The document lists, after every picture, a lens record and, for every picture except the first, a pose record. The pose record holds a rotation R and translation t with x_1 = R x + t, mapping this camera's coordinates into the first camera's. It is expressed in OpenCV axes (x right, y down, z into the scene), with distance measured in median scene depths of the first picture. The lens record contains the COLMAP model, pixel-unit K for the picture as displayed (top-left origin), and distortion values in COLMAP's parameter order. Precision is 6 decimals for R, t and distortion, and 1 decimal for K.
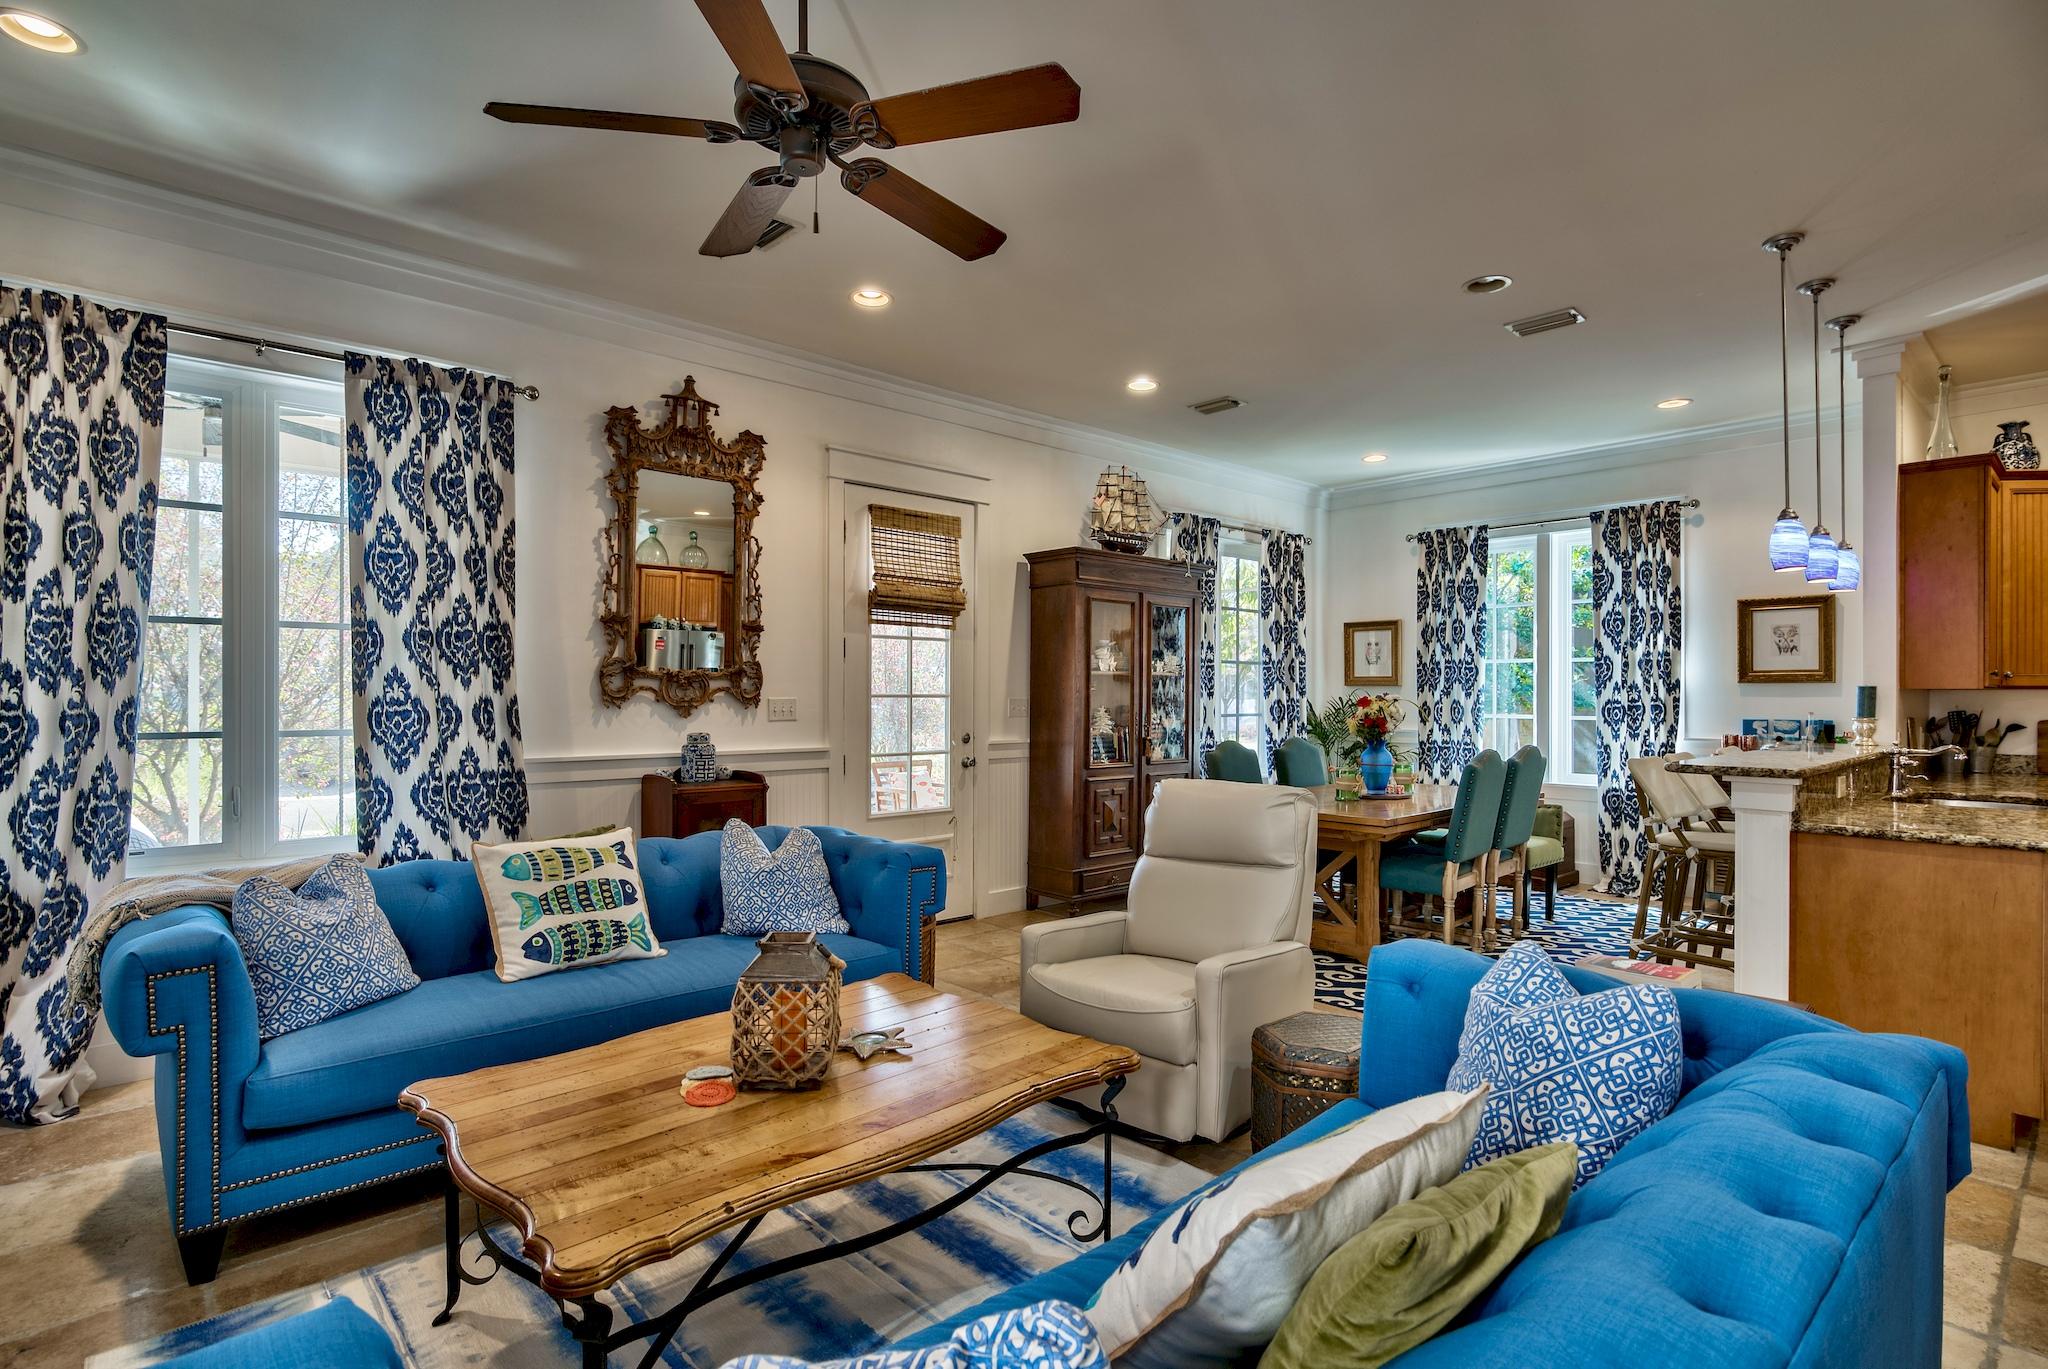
lens RADIAL K [[1008.7, 0, 1024.5], [0, 1008.7, 694.9], [0, 0, 1]] dist [0.000843, -0.001464]
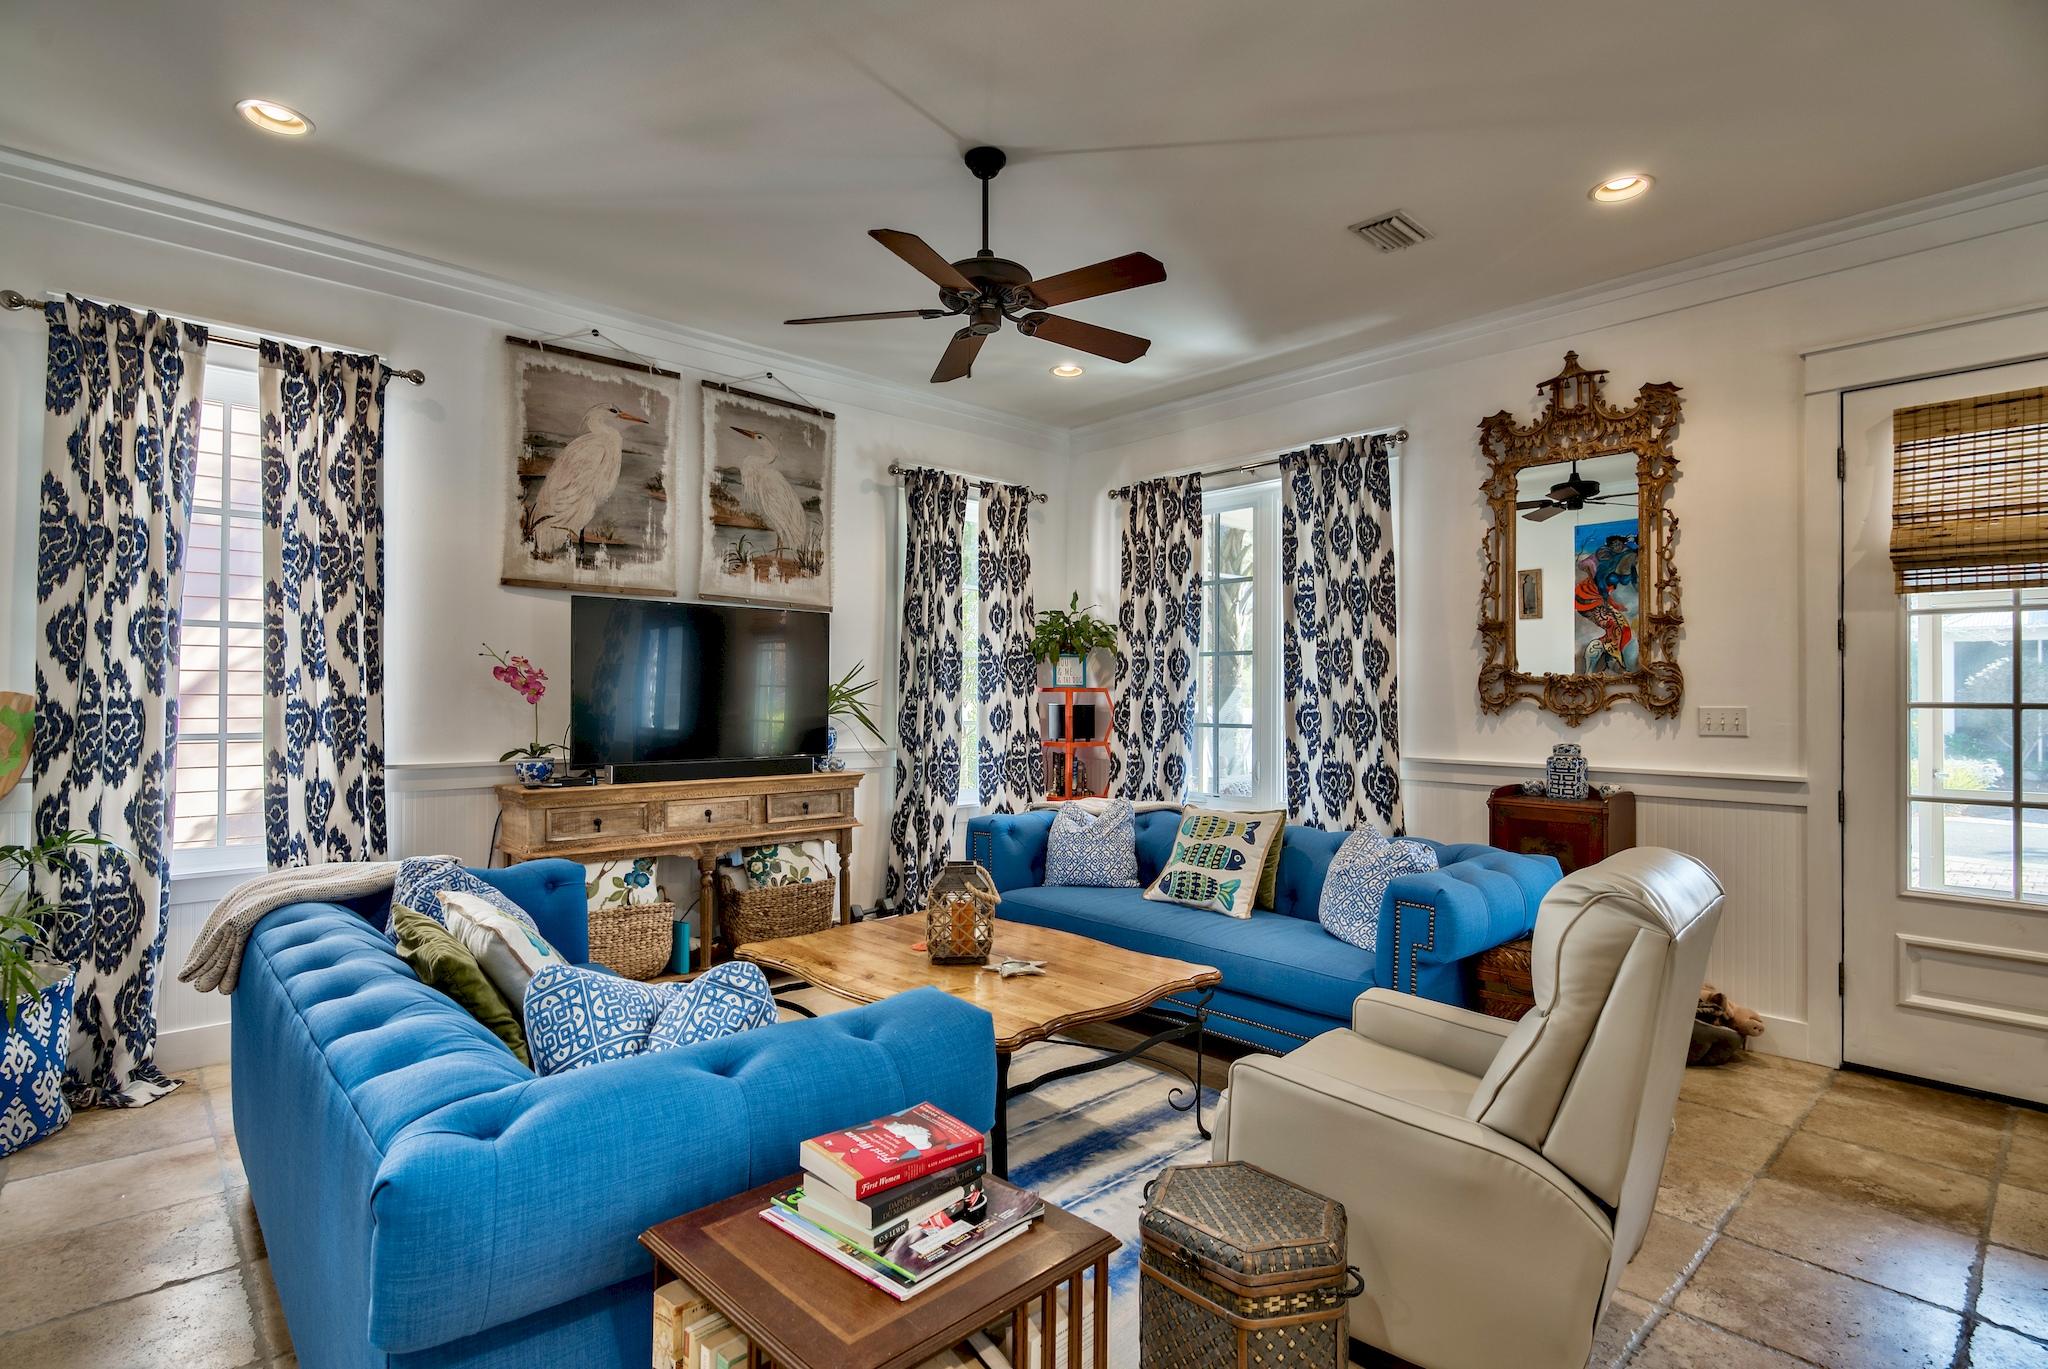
lens RADIAL K [[1008.7, 0, 1019.8], [0, 1008.7, 686.1], [0, 0, 1]] dist [0.000843, -0.001464]
pose [[0.004389, -0.013639, -0.999897, 0.484367], [-0.006243, 0.999887, -0.013666, 0.001091], [0.999971, 0.006302, 0.004304, 0.424007]]
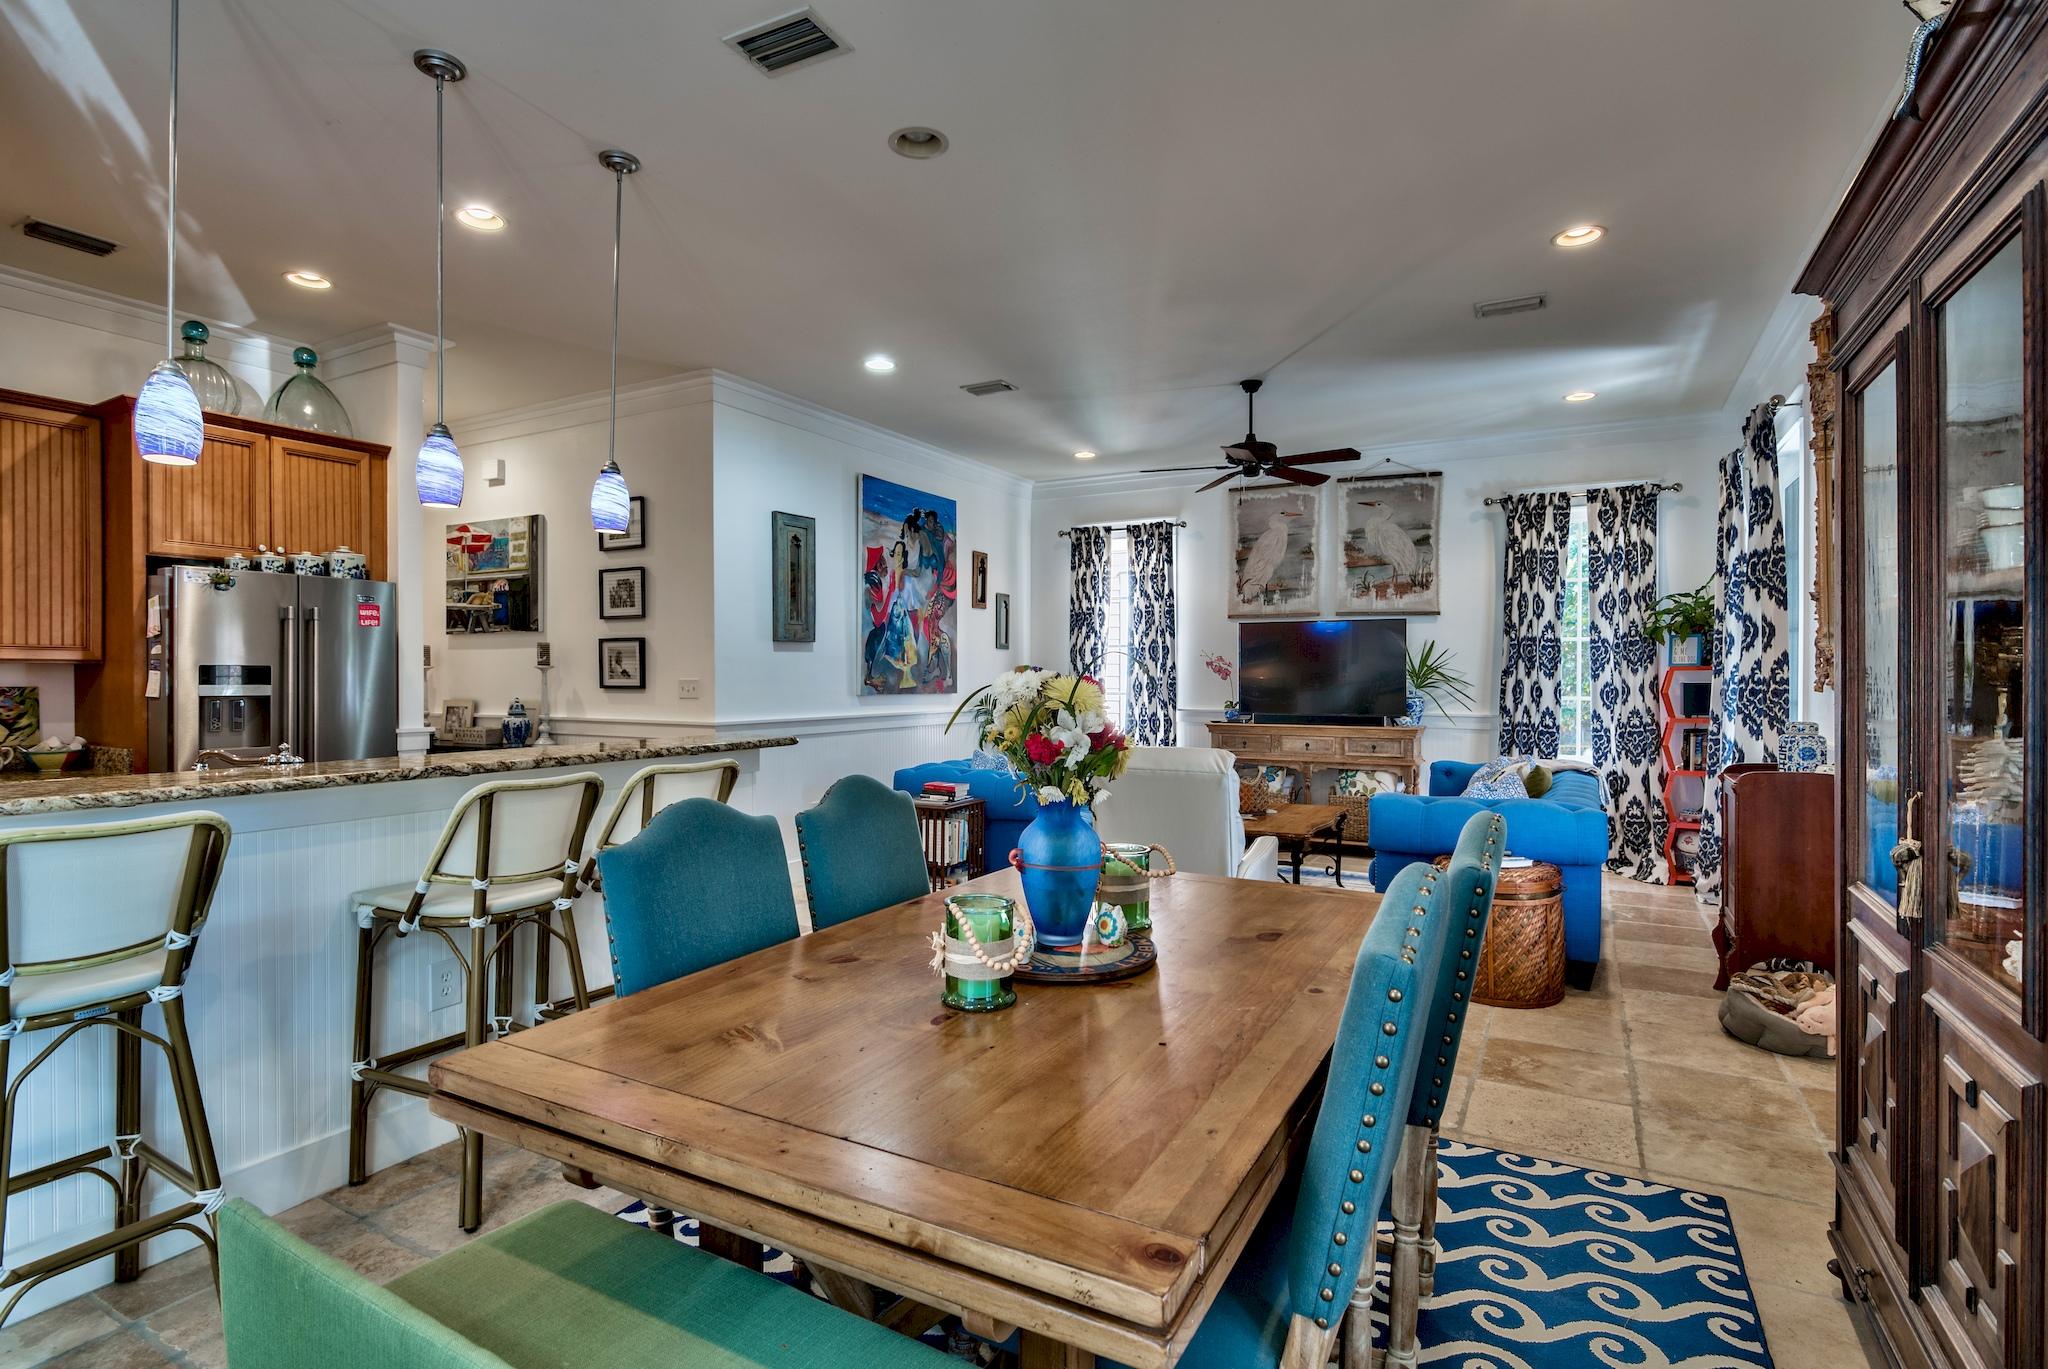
lens RADIAL K [[1008.7, 0, 1004.7], [0, 1008.7, 682.2], [0, 0, 1]] dist [0.000843, -0.001464]
pose [[-0.951578, -0.000630, -0.307405, 0.483794], [-0.002911, 0.999972, 0.006964, 0.000051], [0.307392, 0.007522, -0.951553, 1.335308]]
